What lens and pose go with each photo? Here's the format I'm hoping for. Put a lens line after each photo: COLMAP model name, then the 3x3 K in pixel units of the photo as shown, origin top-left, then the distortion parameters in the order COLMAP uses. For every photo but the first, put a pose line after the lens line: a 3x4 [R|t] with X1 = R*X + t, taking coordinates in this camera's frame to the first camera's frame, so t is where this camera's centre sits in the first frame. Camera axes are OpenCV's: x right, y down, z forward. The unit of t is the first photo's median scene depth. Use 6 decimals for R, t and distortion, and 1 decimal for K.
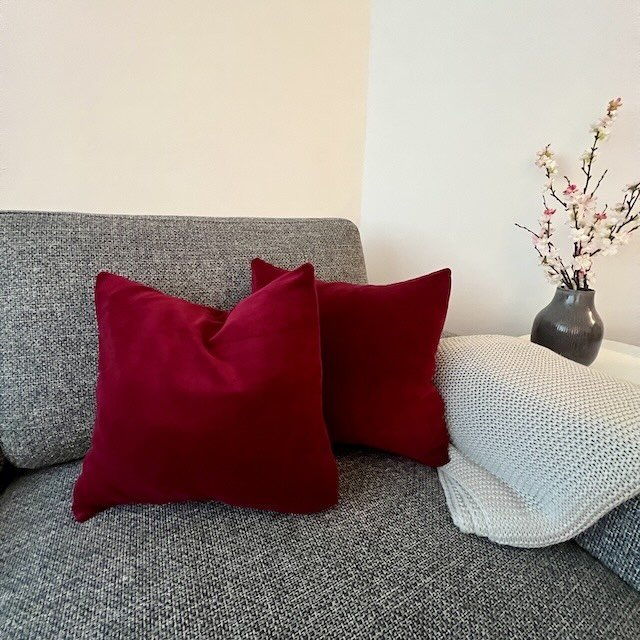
lens RADIAL K [[361.7, 0, 320.0], [0, 361.7, 320.0], [0, 0, 1]] dist [0.025839, 0.001335]
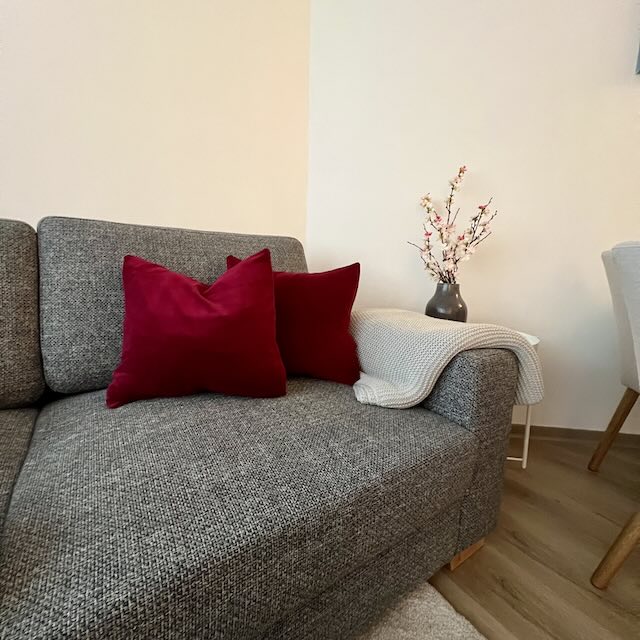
lens RADIAL K [[371.8, 0, 320.0], [0, 371.8, 320.0], [0, 0, 1]] dist [0.049454, 0.000807]
pose [[0.993498, -0.007935, 0.113574, 0.010390], [0.024894, 0.988571, -0.148687, 0.314869], [-0.111096, 0.150547, 0.982341, -0.471886]]
